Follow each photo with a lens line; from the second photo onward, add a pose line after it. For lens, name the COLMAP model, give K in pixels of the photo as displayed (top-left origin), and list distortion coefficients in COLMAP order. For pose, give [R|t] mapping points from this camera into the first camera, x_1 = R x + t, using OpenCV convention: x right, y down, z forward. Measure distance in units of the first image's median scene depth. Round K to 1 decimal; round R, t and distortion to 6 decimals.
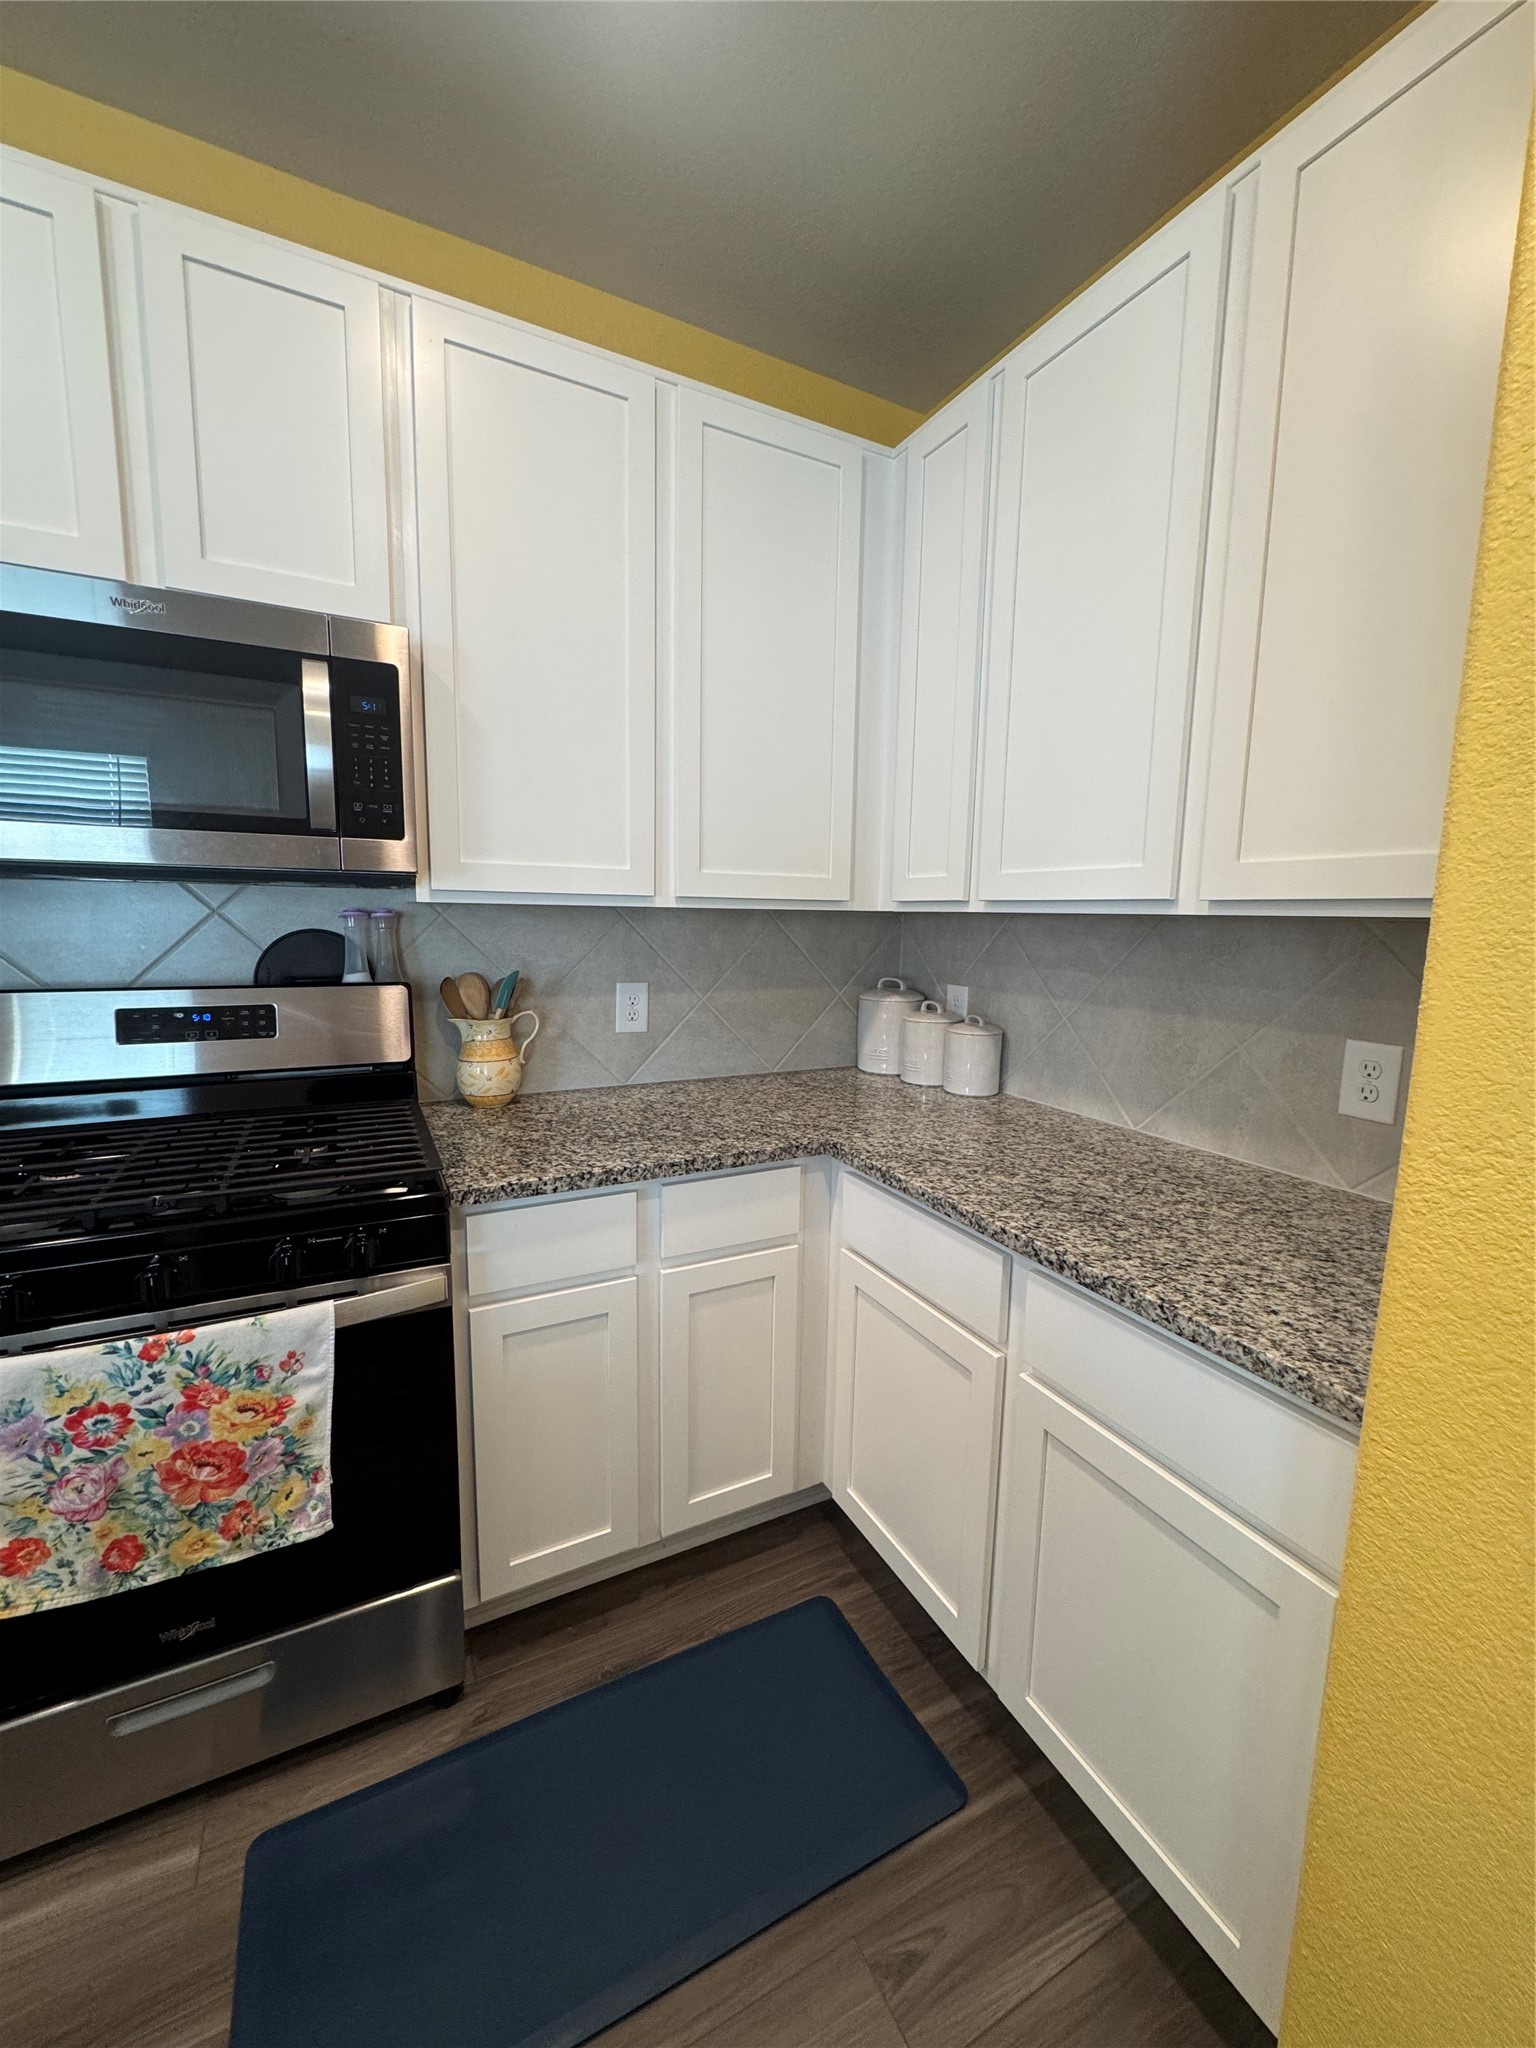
lens RADIAL K [[822.7, 0, 769.8], [0, 822.7, 1021.9], [0, 0, 1]] dist [-0.002068, -0.000145]
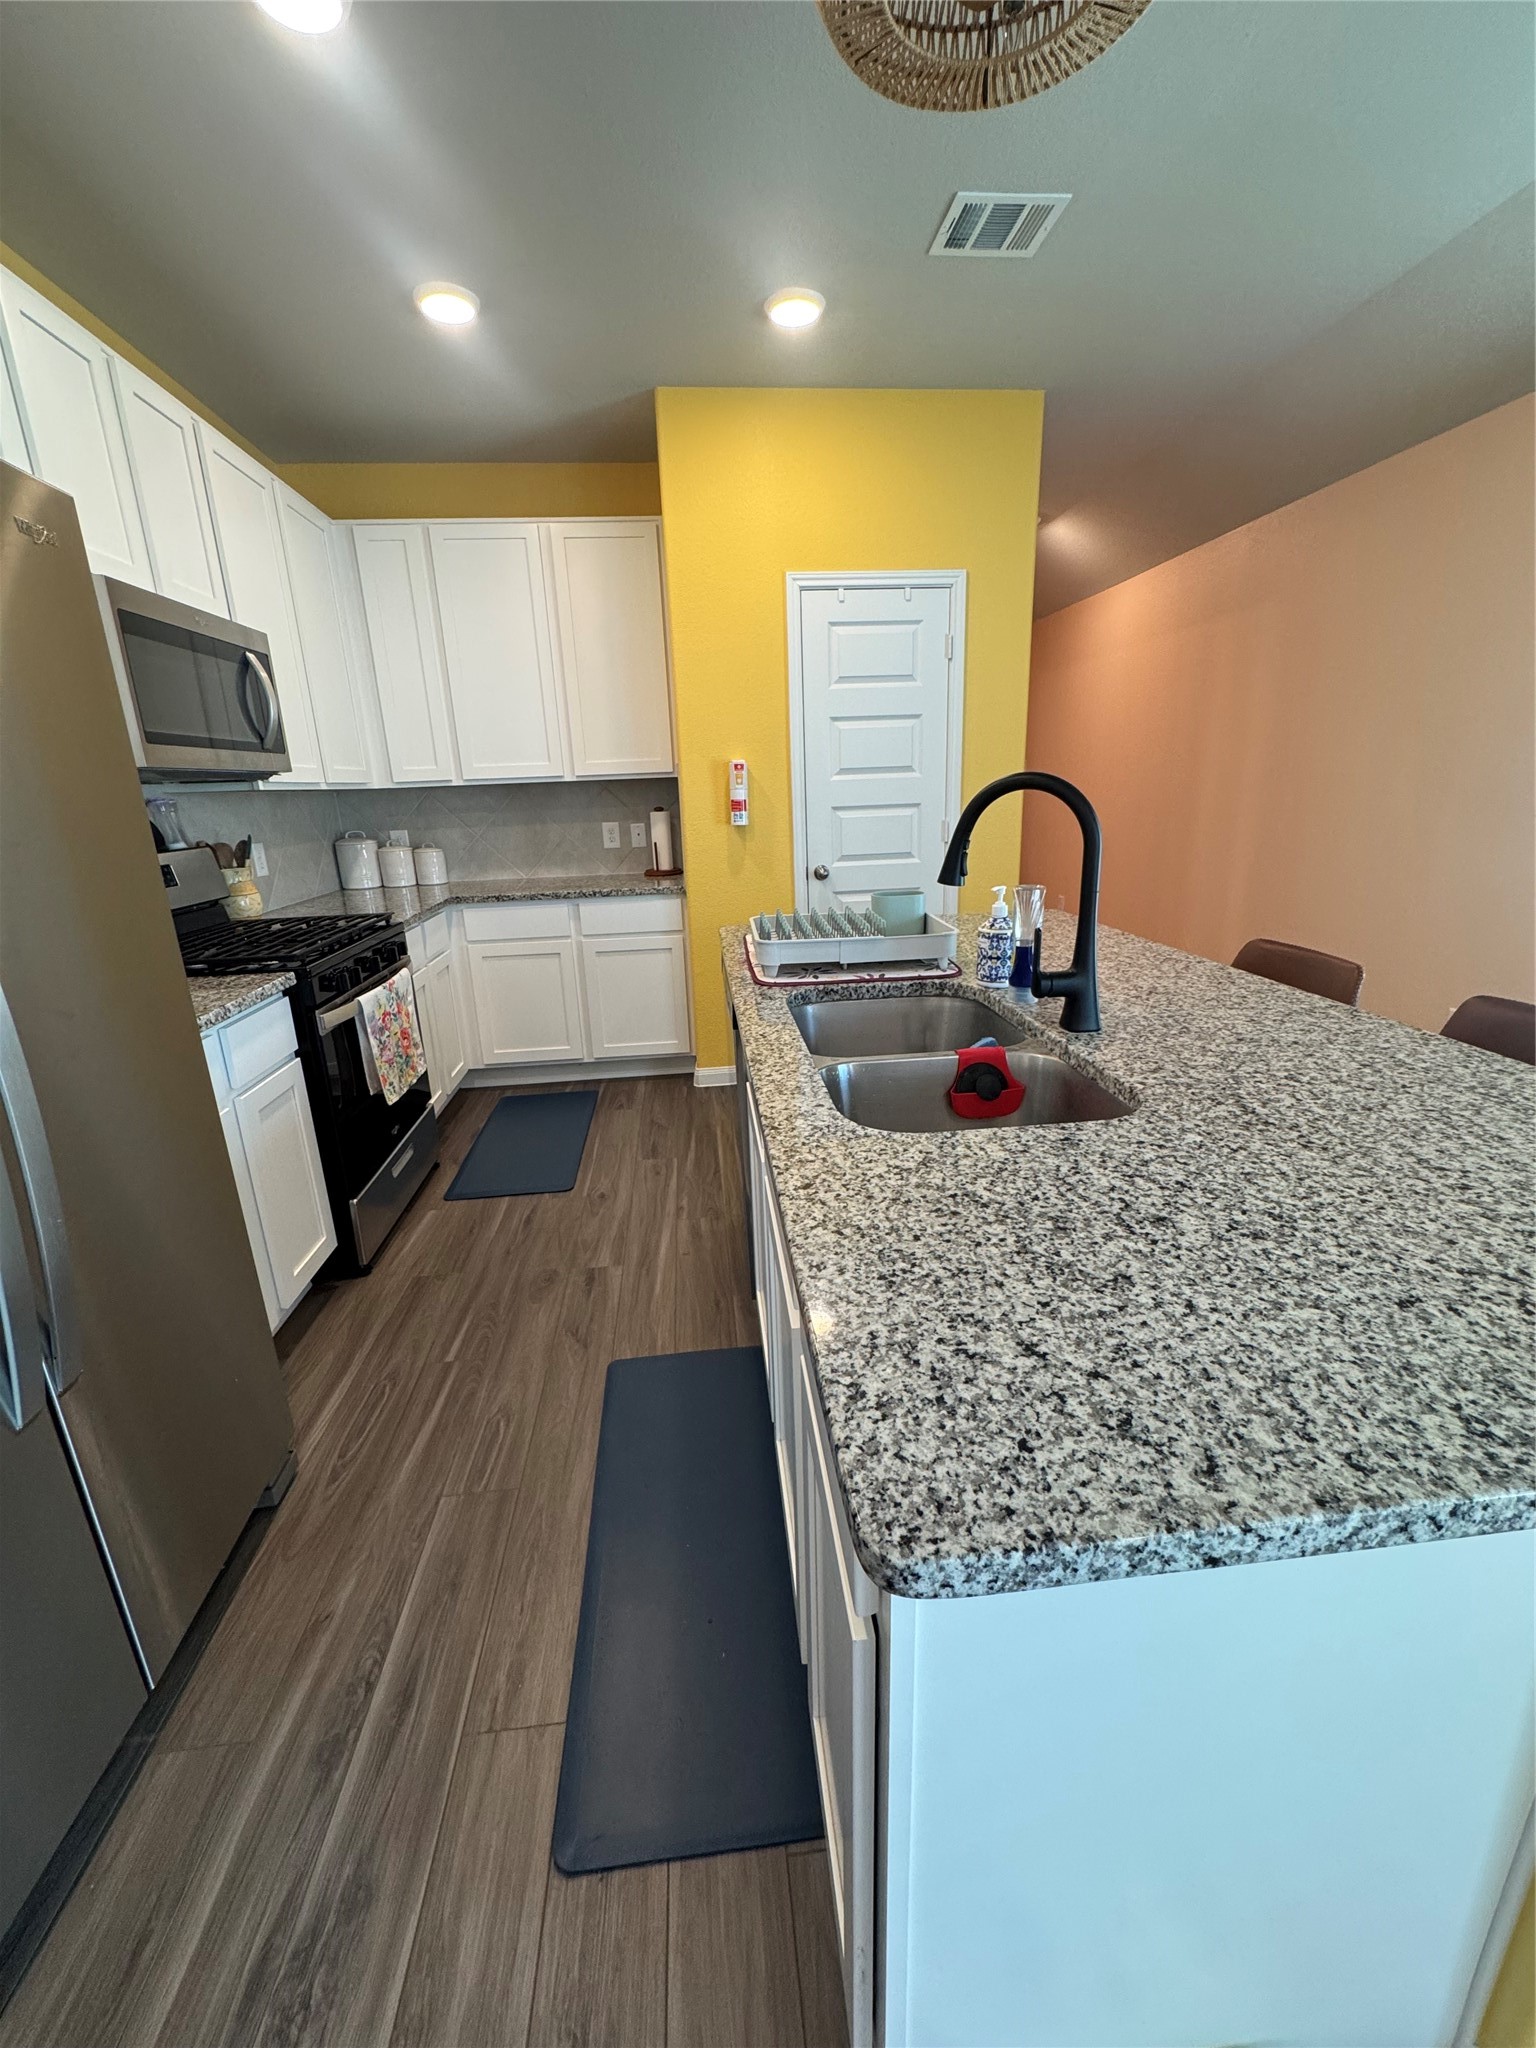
lens RADIAL K [[822.7, 0, 769.8], [0, 822.7, 1021.9], [0, 0, 1]] dist [-0.002068, -0.000145]
pose [[0.366208, -0.289055, 0.884499, -1.447618], [0.165297, 0.955620, 0.243859, 0.063284], [-0.915734, 0.056902, 0.397735, -0.529915]]
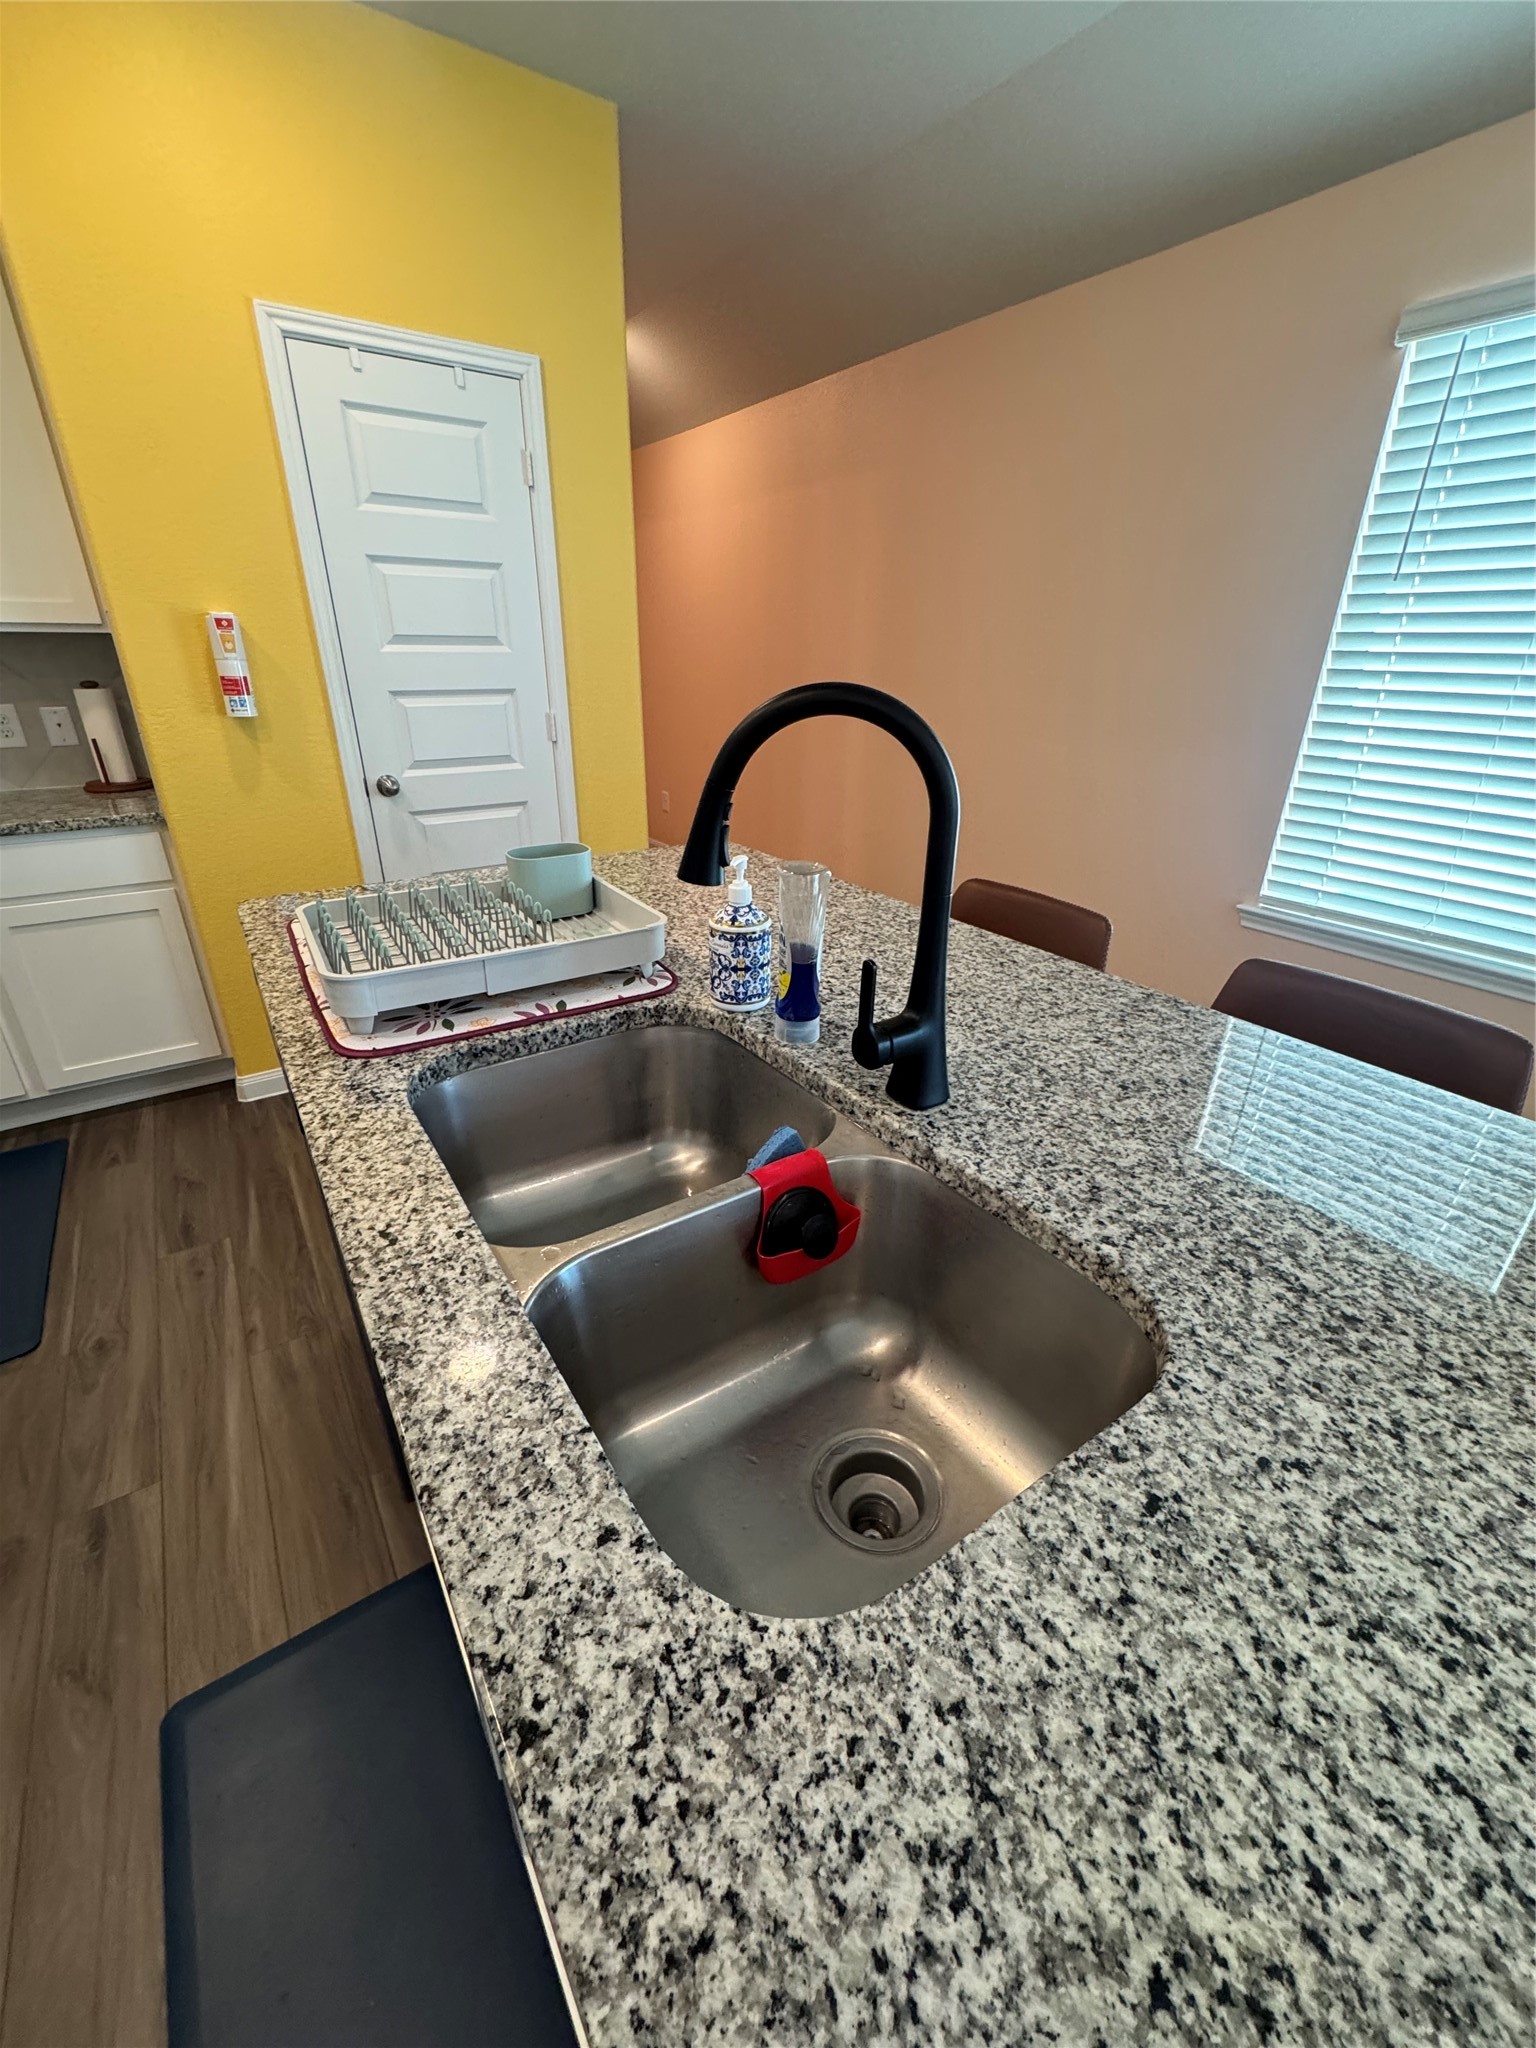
lens RADIAL K [[822.7, 0, 769.8], [0, 822.7, 1021.9], [0, 0, 1]] dist [-0.002068, -0.000145]
pose [[-0.124236, -0.429560, 0.894451, -1.082648], [0.115682, 0.889018, 0.443019, 0.032487], [-0.985486, 0.158511, -0.060756, -0.378783]]
